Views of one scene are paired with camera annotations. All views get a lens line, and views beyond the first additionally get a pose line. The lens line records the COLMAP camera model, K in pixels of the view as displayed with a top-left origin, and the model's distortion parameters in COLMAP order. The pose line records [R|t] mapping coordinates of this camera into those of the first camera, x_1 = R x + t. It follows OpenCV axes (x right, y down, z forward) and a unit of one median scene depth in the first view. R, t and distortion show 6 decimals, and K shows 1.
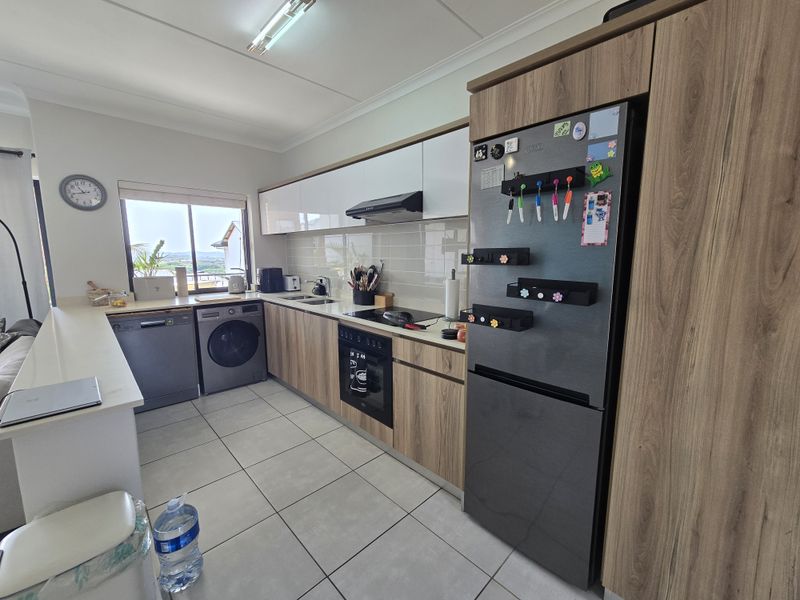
lens RADIAL K [[328.4, 0, 403.9], [0, 328.4, 300.6], [0, 0, 1]] dist [-0.001411, -0.000460]
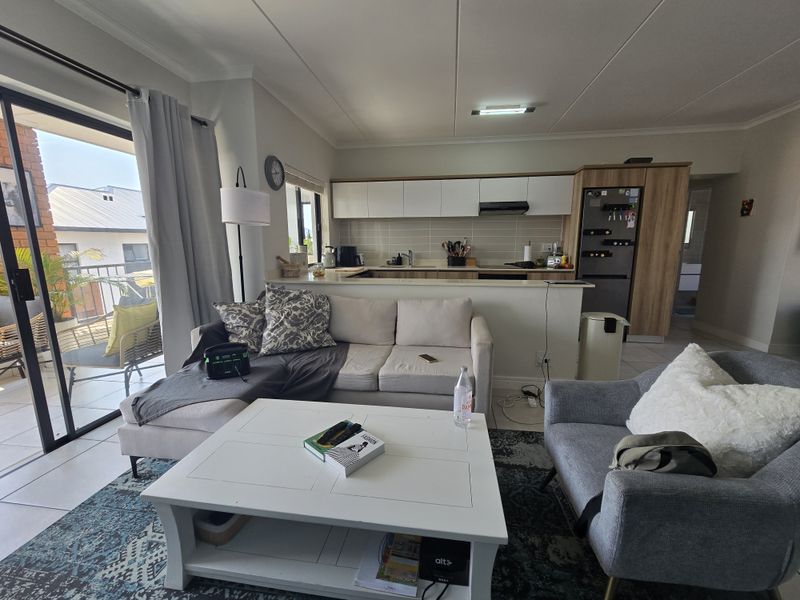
lens RADIAL K [[328.4, 0, 403.9], [0, 328.4, 300.6], [0, 0, 1]] dist [-0.001411, -0.000460]
pose [[0.797565, -0.108648, 0.593368, -2.101184], [0.090702, 0.994063, 0.060101, 0.097742], [-0.596375, 0.005885, 0.802684, -0.189546]]
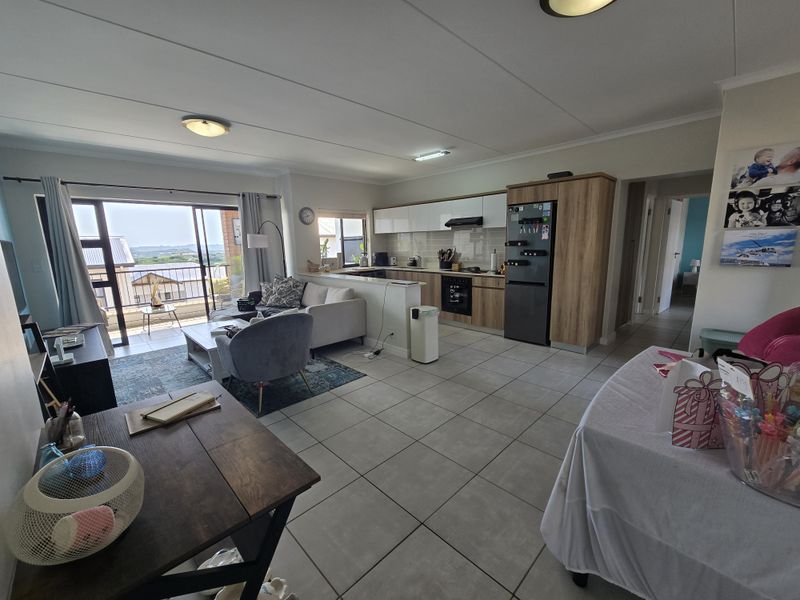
lens RADIAL K [[328.4, 0, 403.9], [0, 328.4, 300.6], [0, 0, 1]] dist [-0.001411, -0.000460]
pose [[0.999746, -0.022243, -0.003657, -0.610251], [0.022360, 0.999114, 0.035667, 0.212907], [0.002861, -0.035740, 0.999357, -1.654841]]
